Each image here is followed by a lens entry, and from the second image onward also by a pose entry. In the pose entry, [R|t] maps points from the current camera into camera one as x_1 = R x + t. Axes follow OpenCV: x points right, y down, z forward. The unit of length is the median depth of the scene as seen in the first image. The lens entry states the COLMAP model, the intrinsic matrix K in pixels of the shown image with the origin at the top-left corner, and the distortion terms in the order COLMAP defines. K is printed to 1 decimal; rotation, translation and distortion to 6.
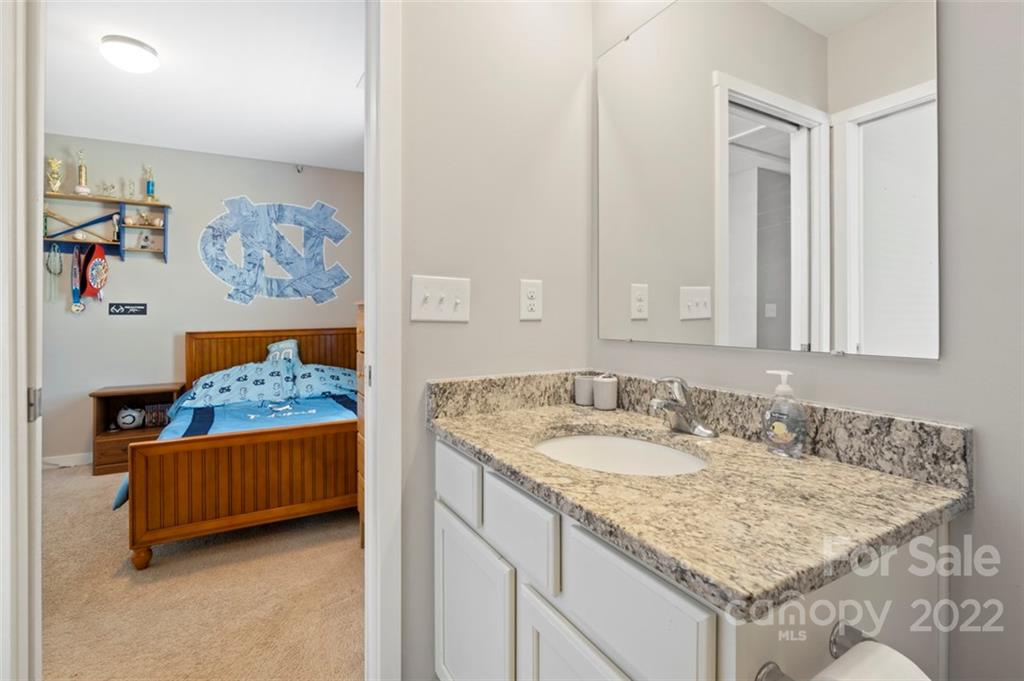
lens RADIAL K [[476.9, 0, 500.7], [0, 476.9, 309.6], [0, 0, 1]] dist [-0.010186, 0.000003]
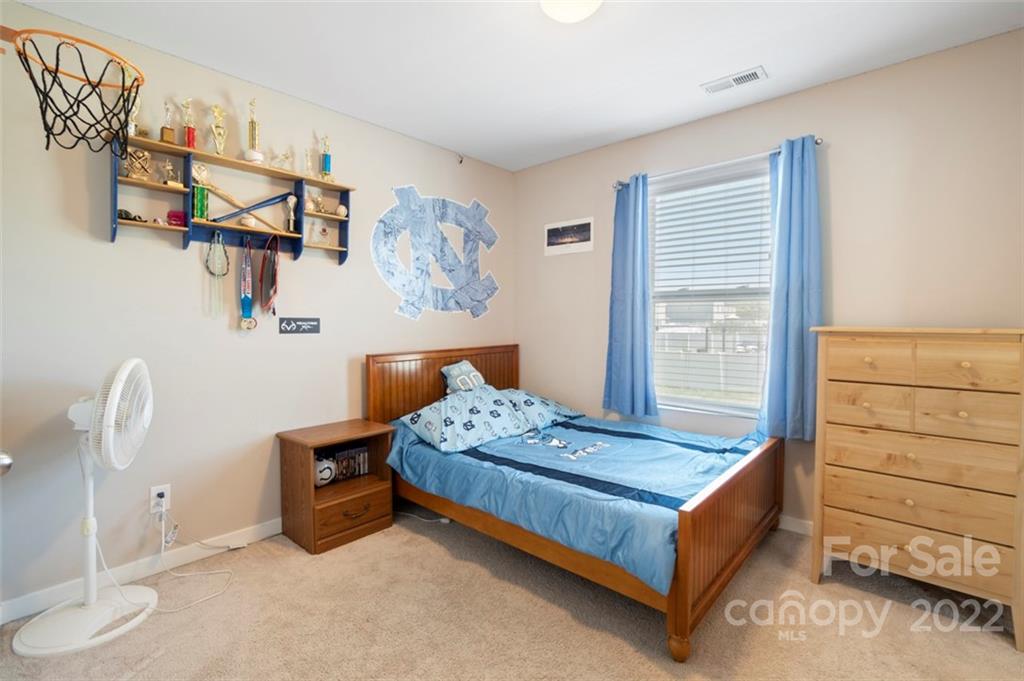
lens RADIAL K [[476.9, 0, 481.8], [0, 476.9, 328.4], [0, 0, 1]] dist [-0.010186, 0.000003]
pose [[0.942556, 0.003033, 0.334035, -0.760053], [-0.013167, 0.999519, 0.028078, -0.021215], [-0.333789, -0.030864, 0.942143, 0.202188]]
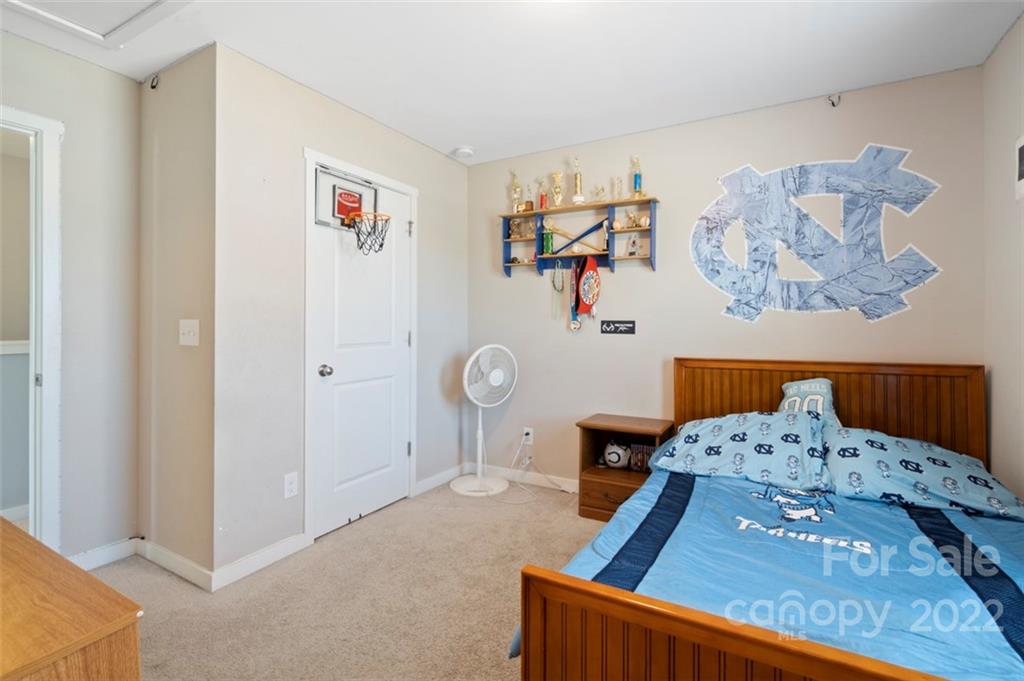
lens RADIAL K [[476.9, 0, 520.5], [0, 476.9, 320.2], [0, 0, 1]] dist [-0.010186, 0.000003]
pose [[0.550712, 0.002756, -0.834691, -0.153689], [0.003968, 0.999975, 0.005919, -0.019617], [0.834686, -0.006572, 0.550687, 0.366247]]
